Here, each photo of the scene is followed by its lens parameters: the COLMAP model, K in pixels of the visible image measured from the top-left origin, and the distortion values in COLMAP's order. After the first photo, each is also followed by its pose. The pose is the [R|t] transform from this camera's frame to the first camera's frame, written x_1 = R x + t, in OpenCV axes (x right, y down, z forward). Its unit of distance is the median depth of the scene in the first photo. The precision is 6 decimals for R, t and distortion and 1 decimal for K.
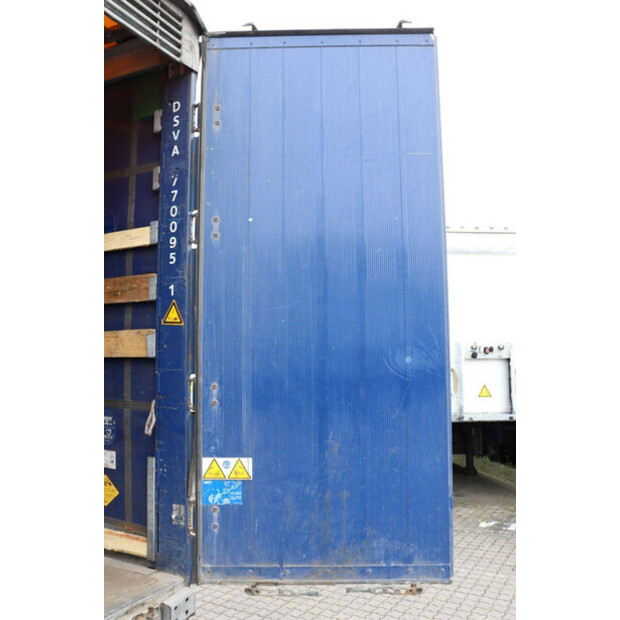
lens RADIAL K [[564.5, 0, 303.9], [0, 564.5, 308.7], [0, 0, 1]] dist [-0.079358, 0.000000]
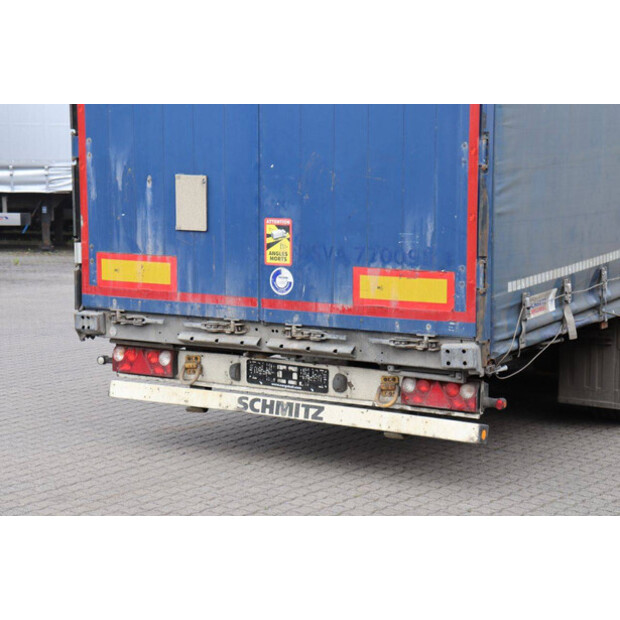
lens RADIAL K [[1460.2, 0, 314.1], [0, 1460.2, 303.9], [0, 0, 1]] dist [0.419067, 0.000000]
pose [[-0.031441, 0.112769, -0.993124, 2.296374], [0.098039, 0.989171, 0.109216, 0.099475], [0.994686, -0.093931, -0.042156, 0.764440]]
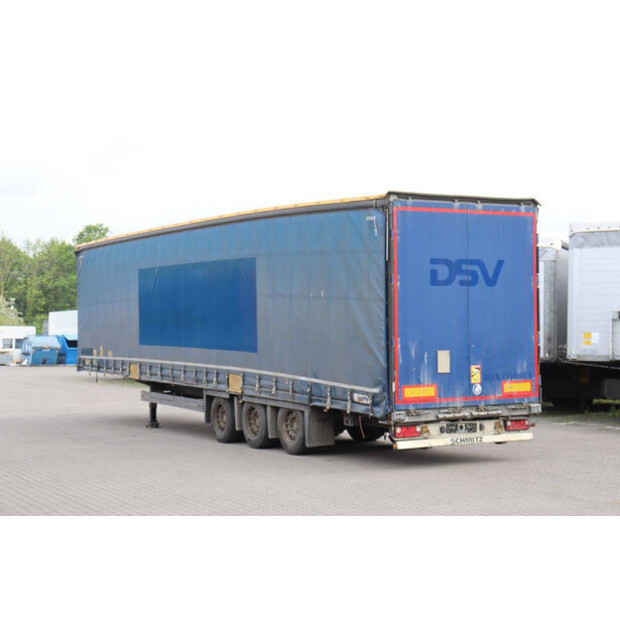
lens RADIAL K [[1020.2, 0, 310.5], [0, 1020.2, 306.6], [0, 0, 1]] dist [0.159982, 0.000000]
pose [[0.845296, -0.017922, -0.533998, 1.594346], [0.067821, 0.994952, 0.073966, -0.470476], [0.529977, -0.098739, 0.842244, -3.953348]]
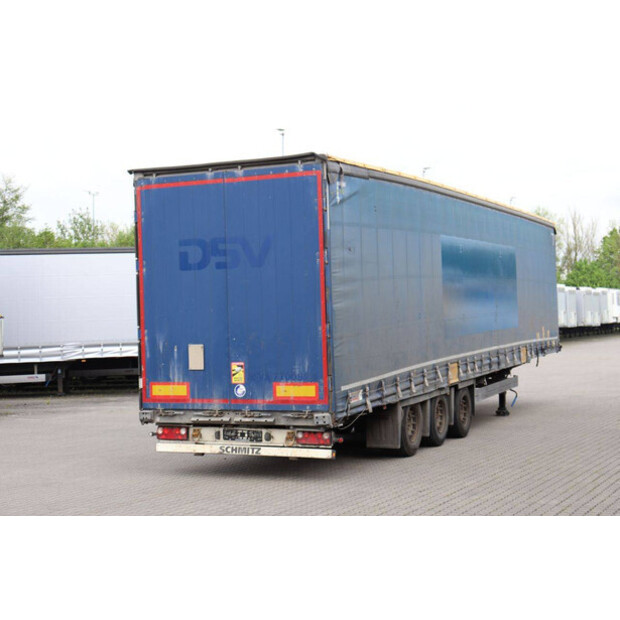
lens RADIAL K [[1020.2, 0, 314.5], [0, 1020.2, 303.7], [0, 0, 1]] dist [0.159982, 0.000000]
pose [[0.080449, -0.013417, -0.996668, 3.783919], [0.129239, 0.991609, -0.002917, 0.047329], [0.988345, -0.128574, 0.081508, 0.601737]]
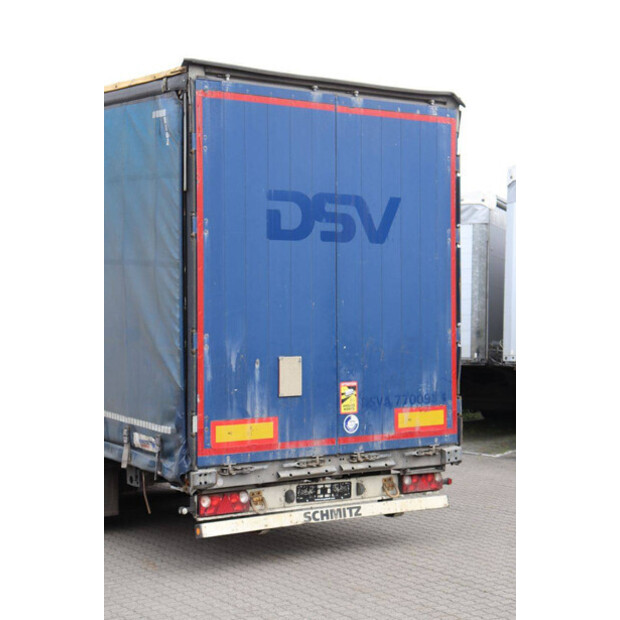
lens RADIAL K [[1137.1, 0, 314.5], [0, 1137.1, 304.6], [0, 0, 1]] dist [0.254887, 0.000000]
pose [[0.886979, -0.006940, -0.461757, 0.980033], [0.054630, 0.994443, 0.089992, -0.264725], [0.458567, -0.105047, 0.882429, -2.166963]]
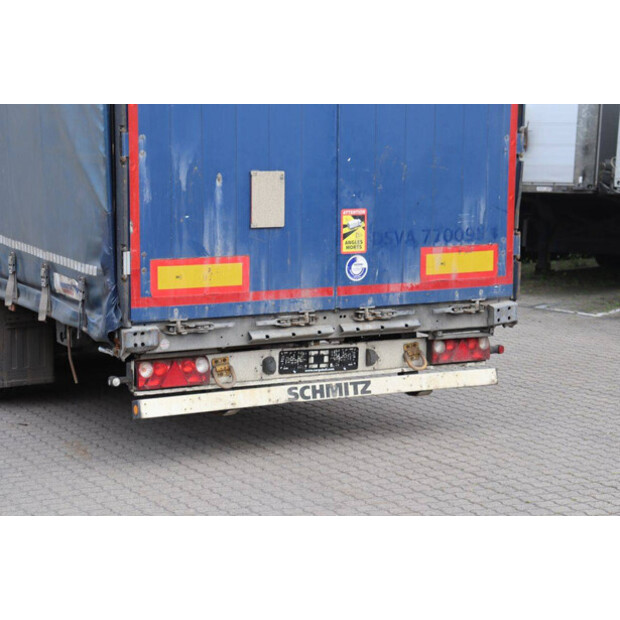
lens RADIAL K [[1454.7, 0, 318.6], [0, 1454.7, 296.0], [0, 0, 1]] dist [0.448449, 0.000000]
pose [[0.857563, 0.066926, -0.510007, 1.012139], [0.046741, 0.977259, 0.206835, -0.190777], [0.512251, -0.201212, 0.834932, -1.818642]]
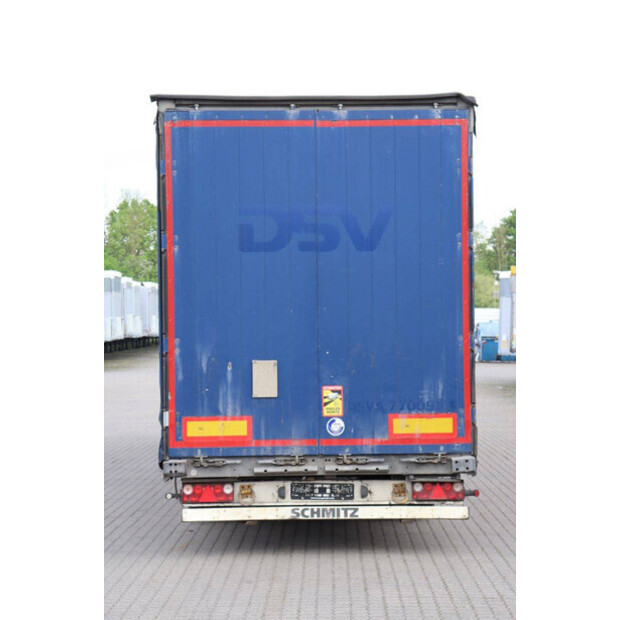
lens RADIAL K [[1454.7, 0, 323.3], [0, 1454.7, 311.4], [0, 0, 1]] dist [0.448449, 0.000000]
pose [[0.513027, -0.003057, -0.858367, 3.154902], [0.100290, 0.993358, 0.056403, -0.214892], [0.852494, -0.115021, 0.509926, -1.502031]]
